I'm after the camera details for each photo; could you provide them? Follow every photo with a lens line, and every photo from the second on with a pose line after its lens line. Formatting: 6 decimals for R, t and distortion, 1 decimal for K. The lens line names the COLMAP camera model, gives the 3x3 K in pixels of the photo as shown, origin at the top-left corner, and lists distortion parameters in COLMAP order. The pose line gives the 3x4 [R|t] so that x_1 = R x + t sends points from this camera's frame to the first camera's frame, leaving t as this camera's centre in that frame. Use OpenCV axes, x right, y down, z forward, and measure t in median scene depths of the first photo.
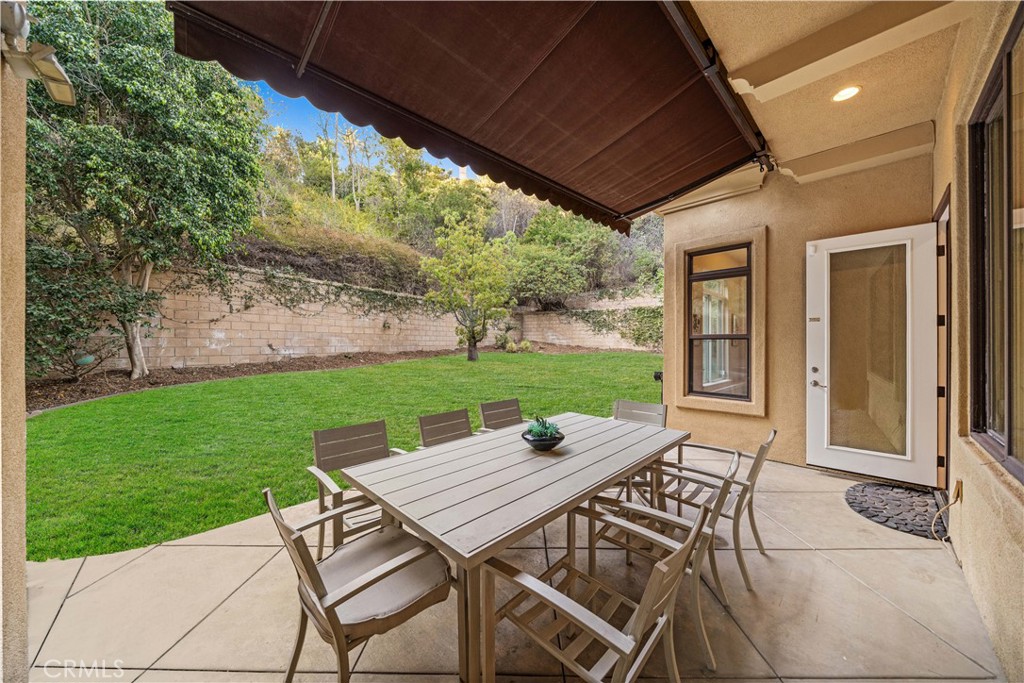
lens RADIAL K [[349.0, 0, 512.8], [0, 349.0, 343.2], [0, 0, 1]] dist [0.003057, -0.000010]
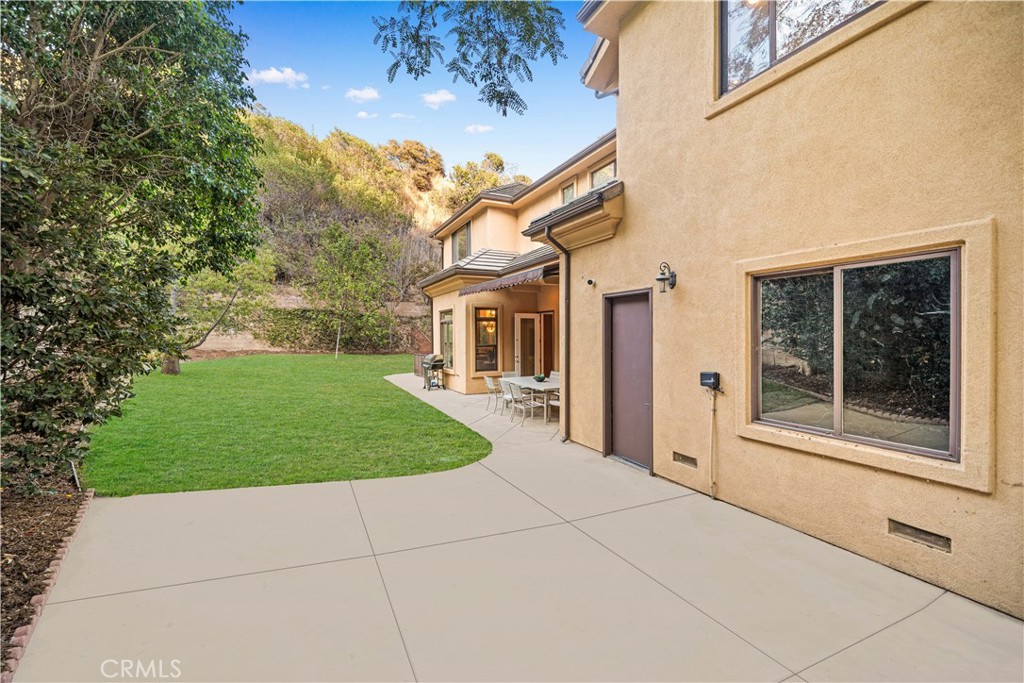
lens RADIAL K [[412.5, 0, 507.4], [0, 412.5, 339.8], [0, 0, 1]] dist [0.000955, 0.000021]
pose [[0.325161, -0.000264, 0.945659, -1.494410], [-0.000435, 1.000000, 0.000428, -0.037717], [-0.945659, -0.000550, 0.325161, -0.049018]]
